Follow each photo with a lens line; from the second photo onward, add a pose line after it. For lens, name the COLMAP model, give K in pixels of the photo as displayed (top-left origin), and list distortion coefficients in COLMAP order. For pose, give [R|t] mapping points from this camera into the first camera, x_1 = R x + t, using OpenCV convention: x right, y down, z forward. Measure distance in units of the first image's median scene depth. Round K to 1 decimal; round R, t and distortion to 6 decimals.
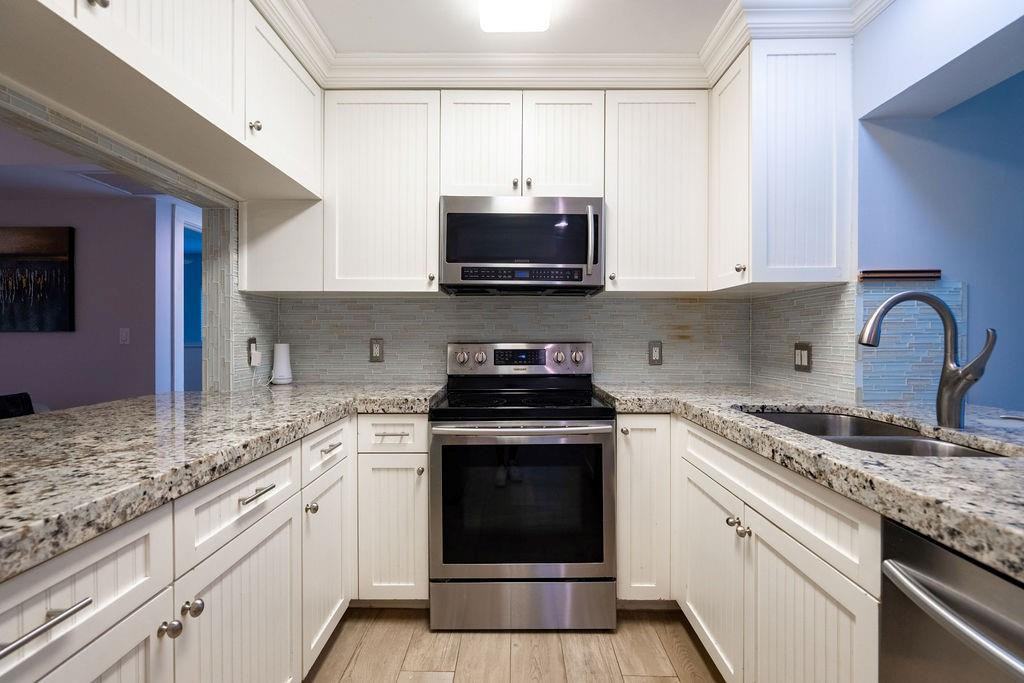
lens RADIAL K [[474.2, 0, 521.1], [0, 474.2, 338.3], [0, 0, 1]] dist [-0.002671, 0.000020]
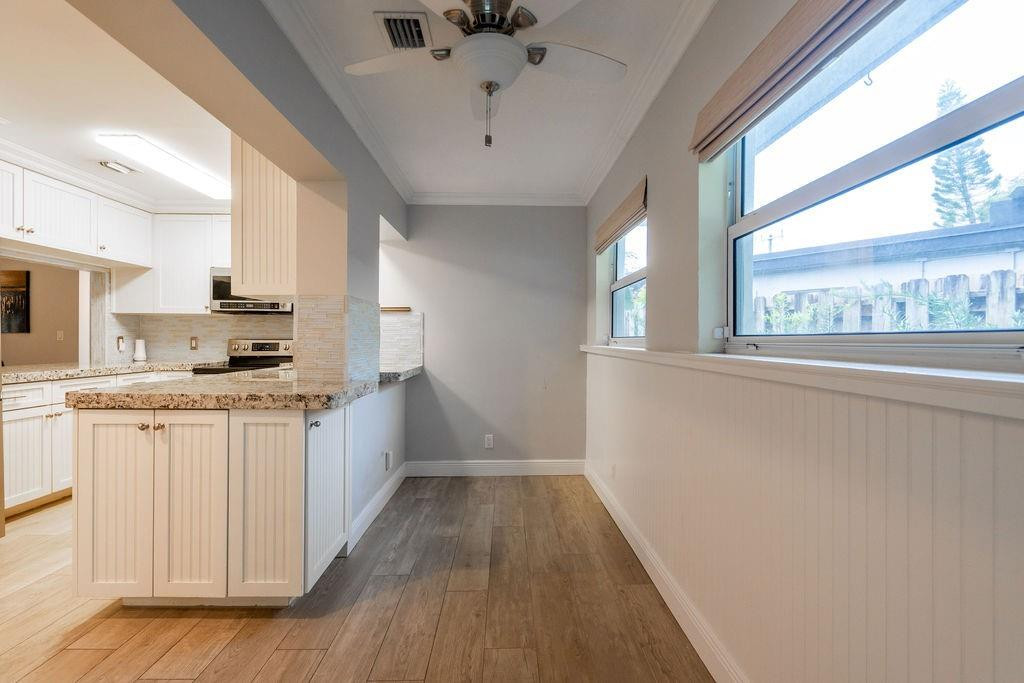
lens RADIAL K [[471.7, 0, 507.4], [0, 471.7, 343.4], [0, 0, 1]] dist [0.002013, -0.001561]
pose [[0.999692, 0.003821, 0.024520, 1.080199], [-0.003889, 0.999989, 0.002698, 0.018931], [-0.024510, -0.002792, 0.999696, -1.089356]]
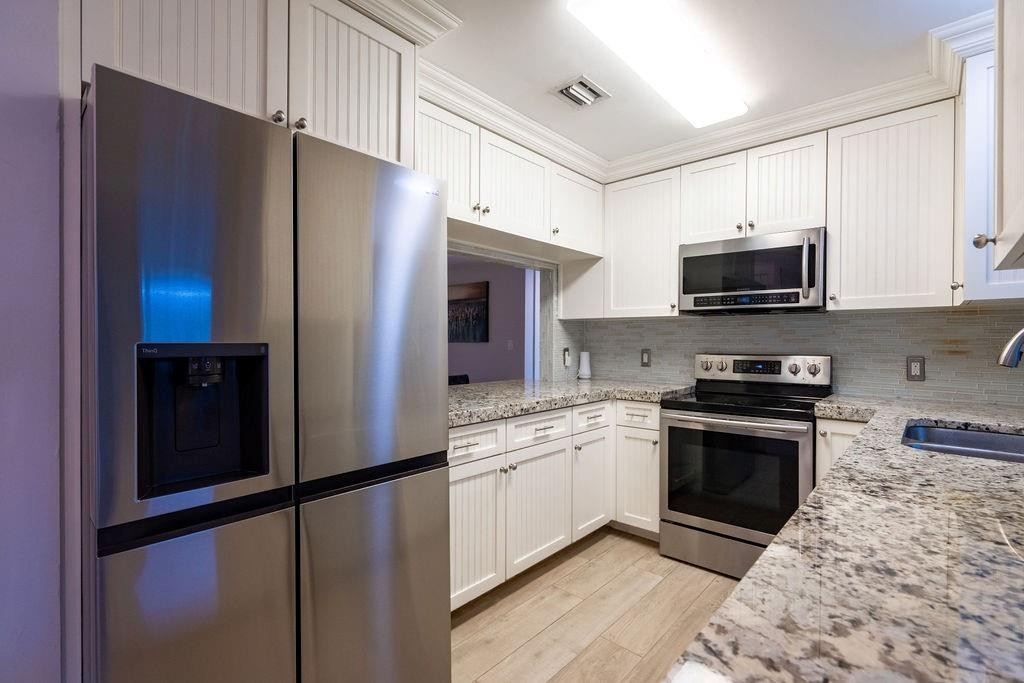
lens RADIAL K [[471.7, 0, 507.4], [0, 471.7, 343.4], [0, 0, 1]] dist [0.002013, -0.001561]
pose [[0.743540, 0.005770, -0.668666, 0.371661], [-0.007163, 0.999974, 0.000664, -0.017536], [0.668653, 0.004296, 0.743562, -0.333006]]
